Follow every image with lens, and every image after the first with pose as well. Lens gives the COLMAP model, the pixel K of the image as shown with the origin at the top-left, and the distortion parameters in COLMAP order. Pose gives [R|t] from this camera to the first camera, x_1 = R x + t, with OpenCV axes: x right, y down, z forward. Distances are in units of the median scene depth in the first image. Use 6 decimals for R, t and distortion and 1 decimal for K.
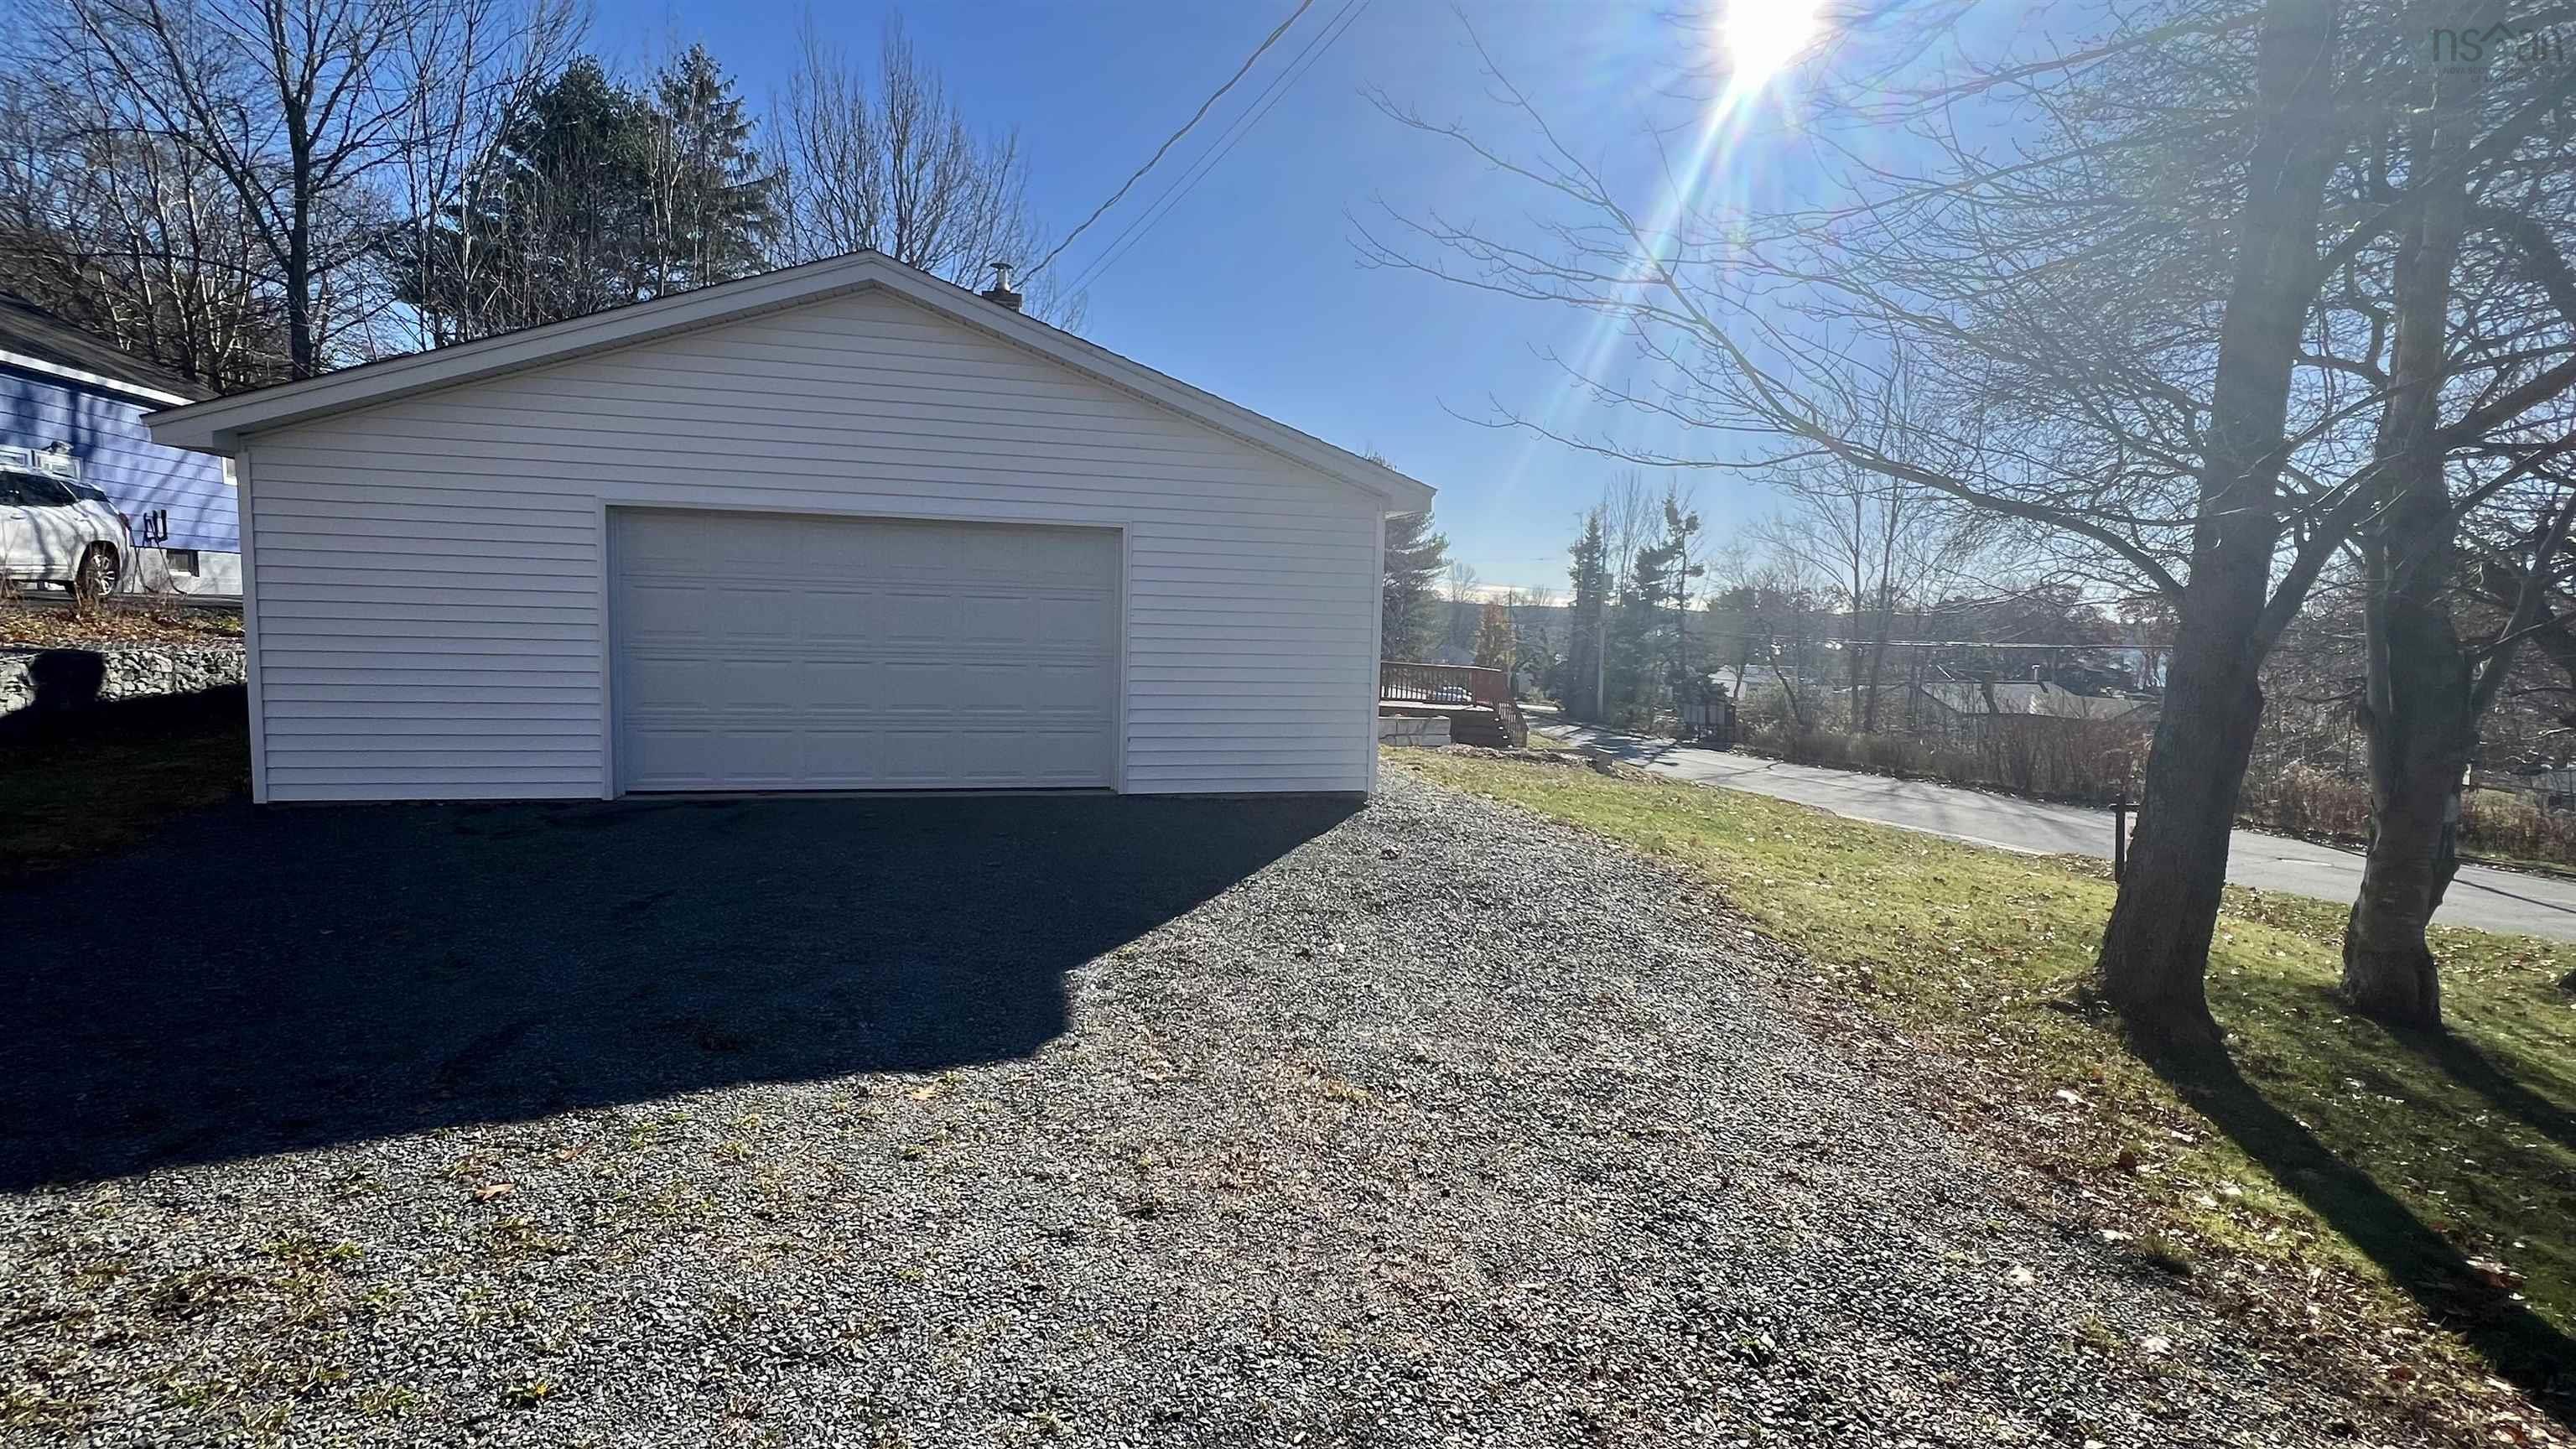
lens RADIAL K [[1186.2, 0, 1288.0], [0, 1186.2, 724.5], [0, 0, 1]] dist [0.000288, -0.000224]
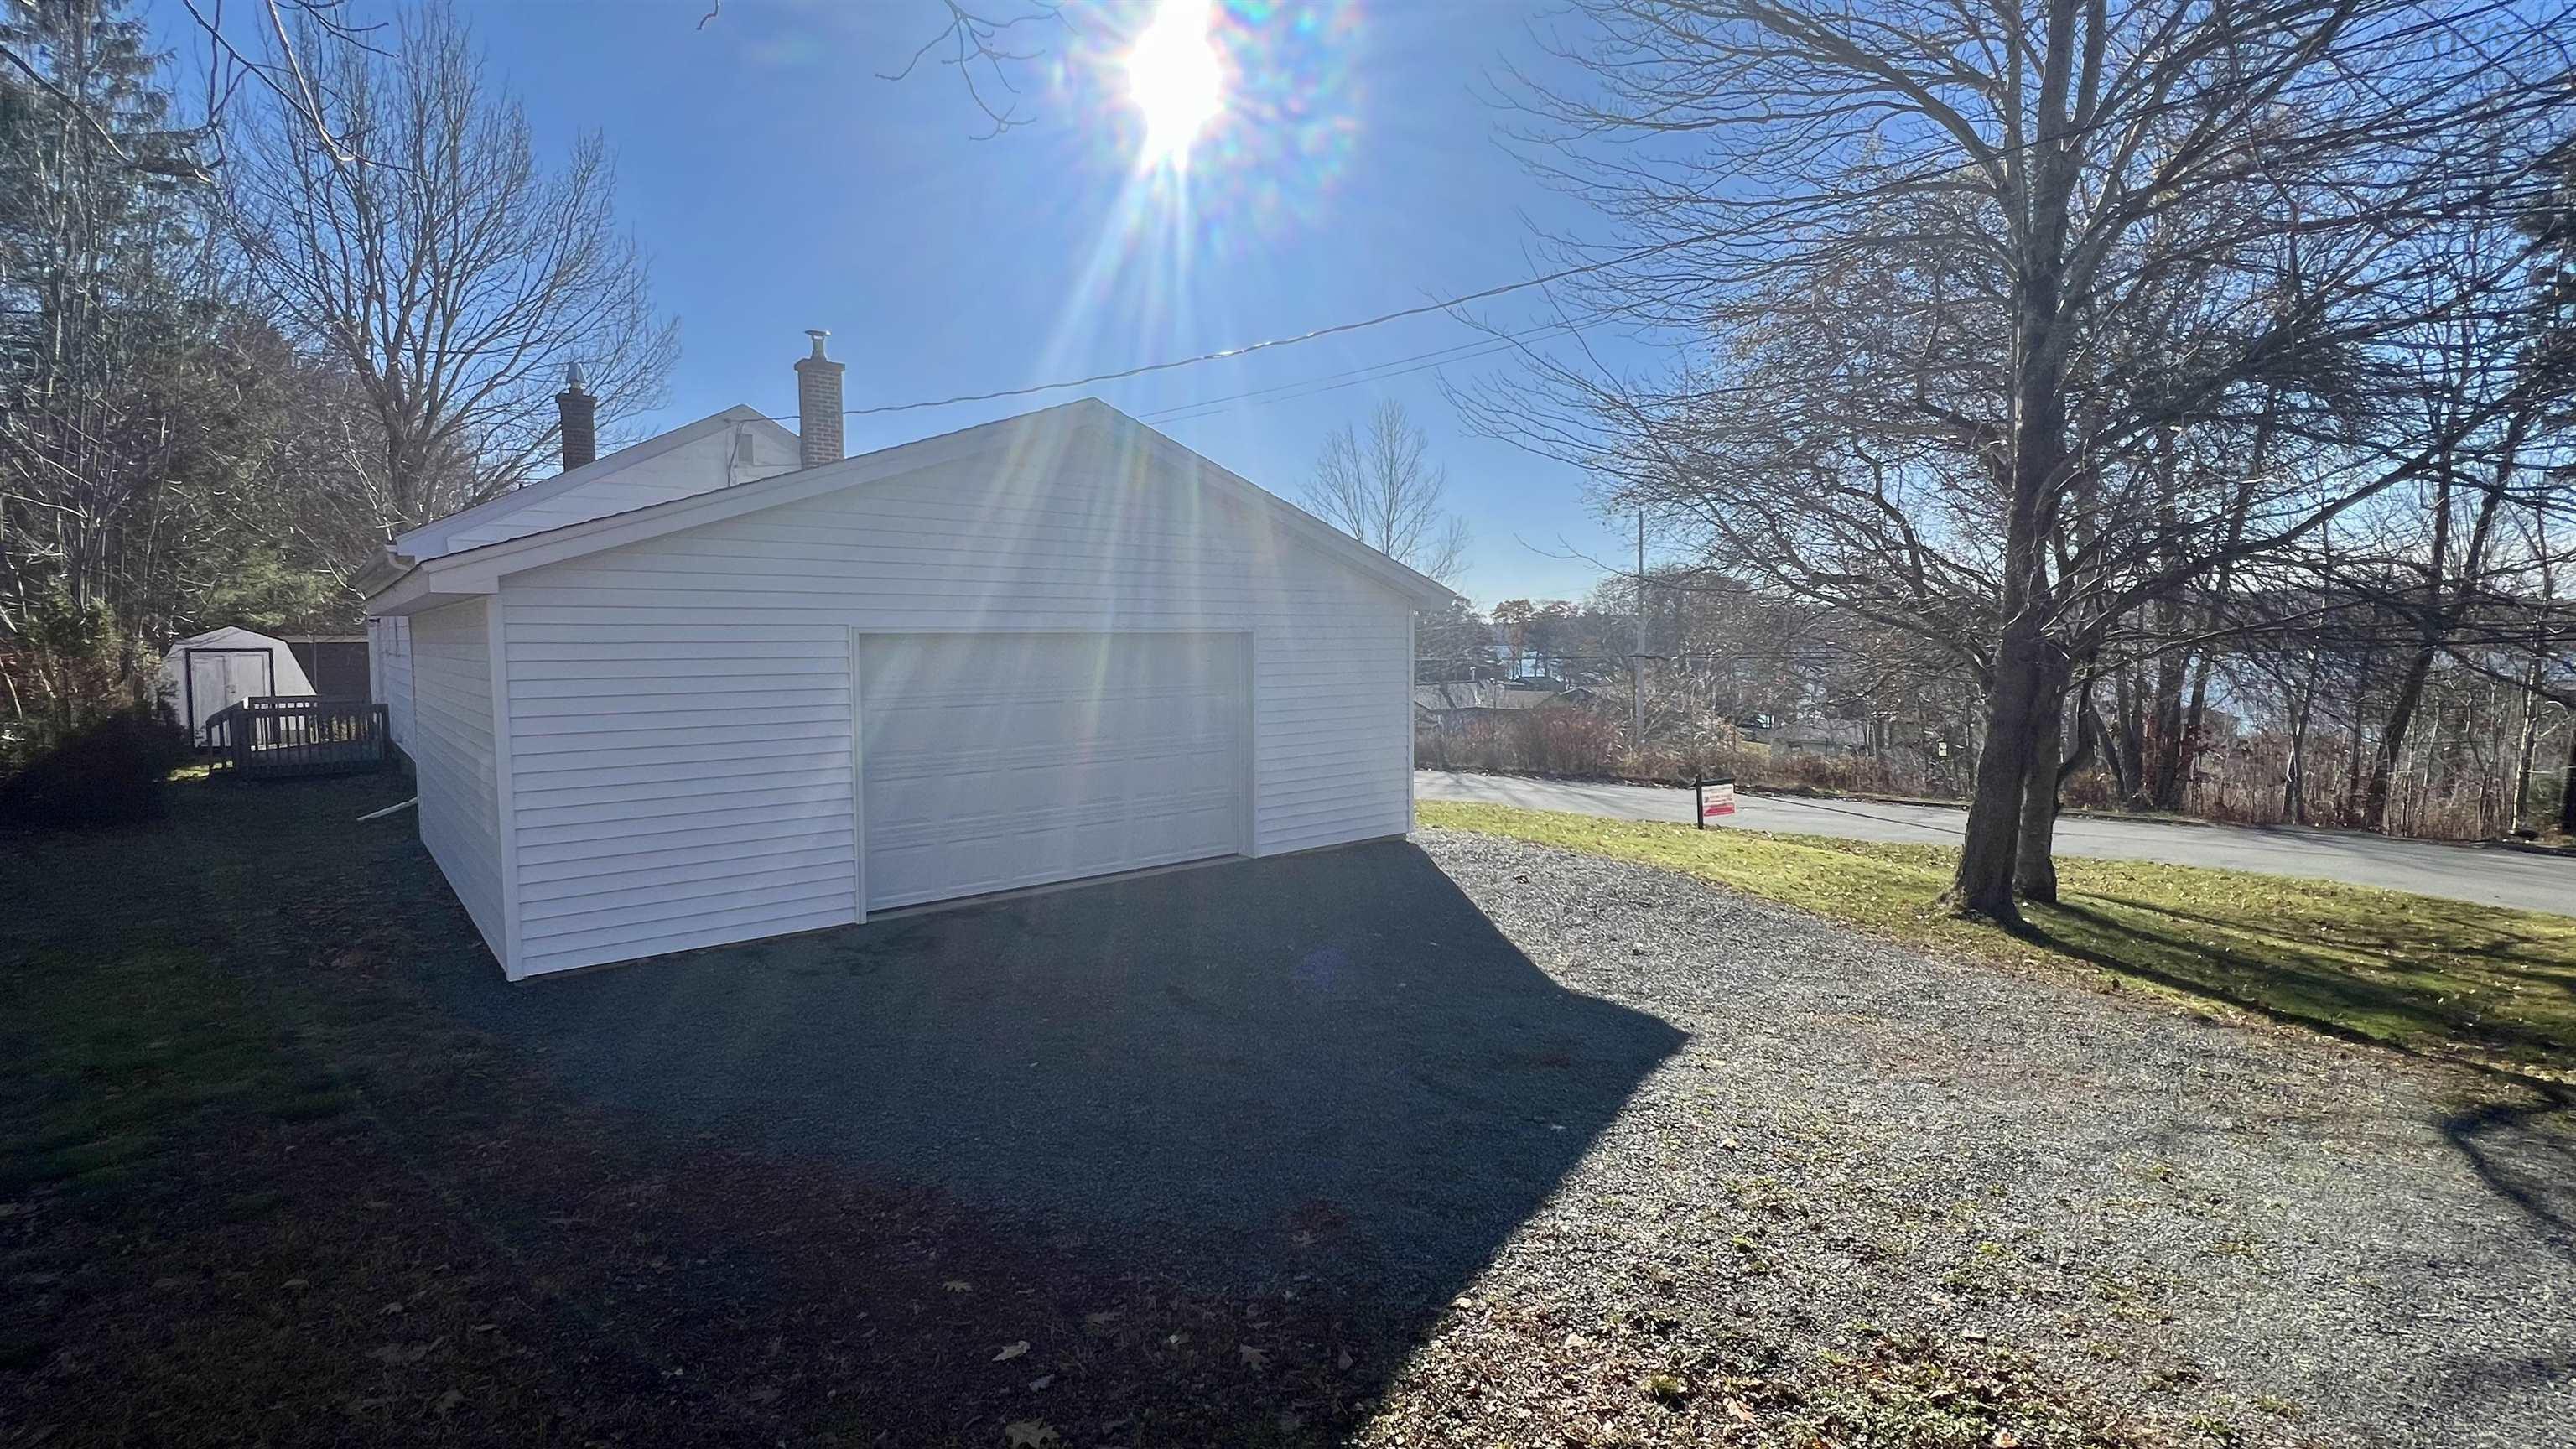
lens RADIAL K [[1186.2, 0, 1288.0], [0, 1186.2, 724.5], [0, 0, 1]] dist [0.000288, -0.000224]
pose [[0.888206, -0.066336, 0.454632, -0.746093], [0.071416, 0.997429, 0.006013, -0.091200], [-0.453862, 0.027127, 0.890659, -0.074358]]
